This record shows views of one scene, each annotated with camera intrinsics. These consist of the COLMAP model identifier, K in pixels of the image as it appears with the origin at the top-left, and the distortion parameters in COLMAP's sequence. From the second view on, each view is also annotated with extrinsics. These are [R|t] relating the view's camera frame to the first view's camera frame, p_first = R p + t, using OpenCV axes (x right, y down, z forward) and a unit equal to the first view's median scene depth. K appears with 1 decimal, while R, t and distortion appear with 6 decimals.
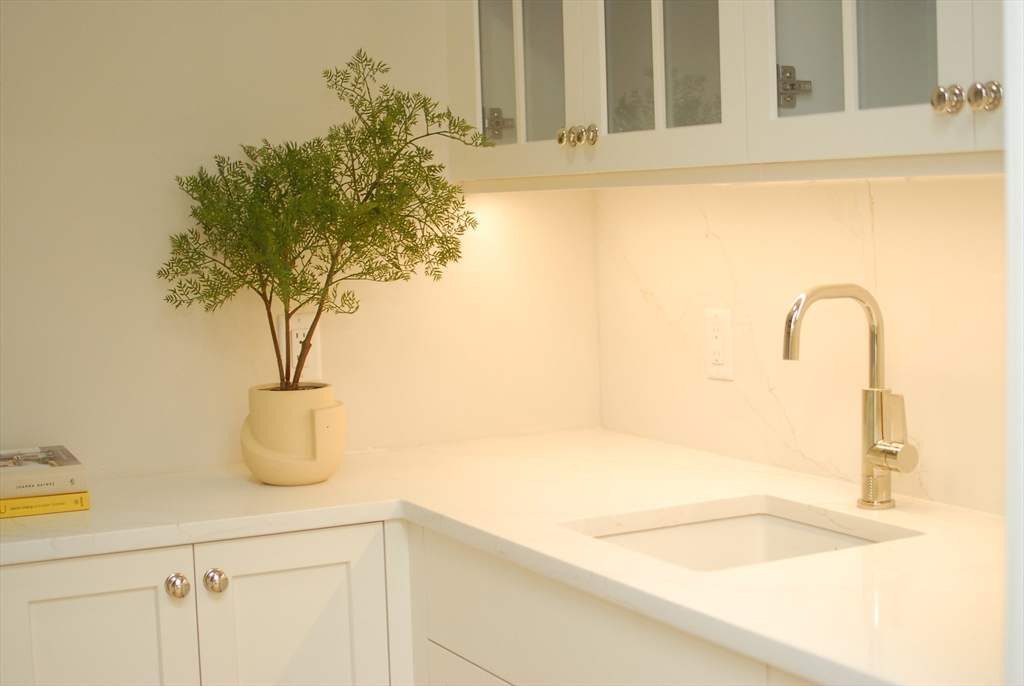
lens RADIAL K [[1586.1, 0, 512.0], [0, 1586.1, 343.0], [0, 0, 1]] dist [-0.064696, -0.030681]
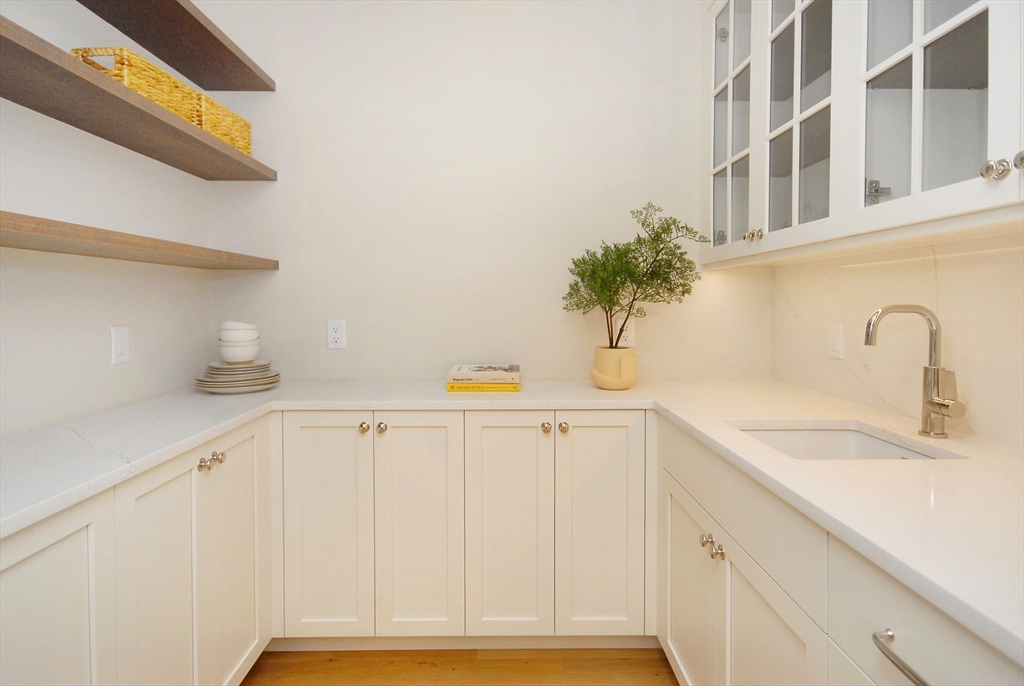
lens RADIAL K [[522.0, 0, 510.6], [0, 522.0, 317.3], [0, 0, 1]] dist [0.042011, -0.000283]
pose [[0.891676, 0.034094, -0.451388, 0.077844], [-0.056991, 0.997680, -0.037225, 0.022265], [0.449072, 0.058918, 0.891551, 0.260057]]
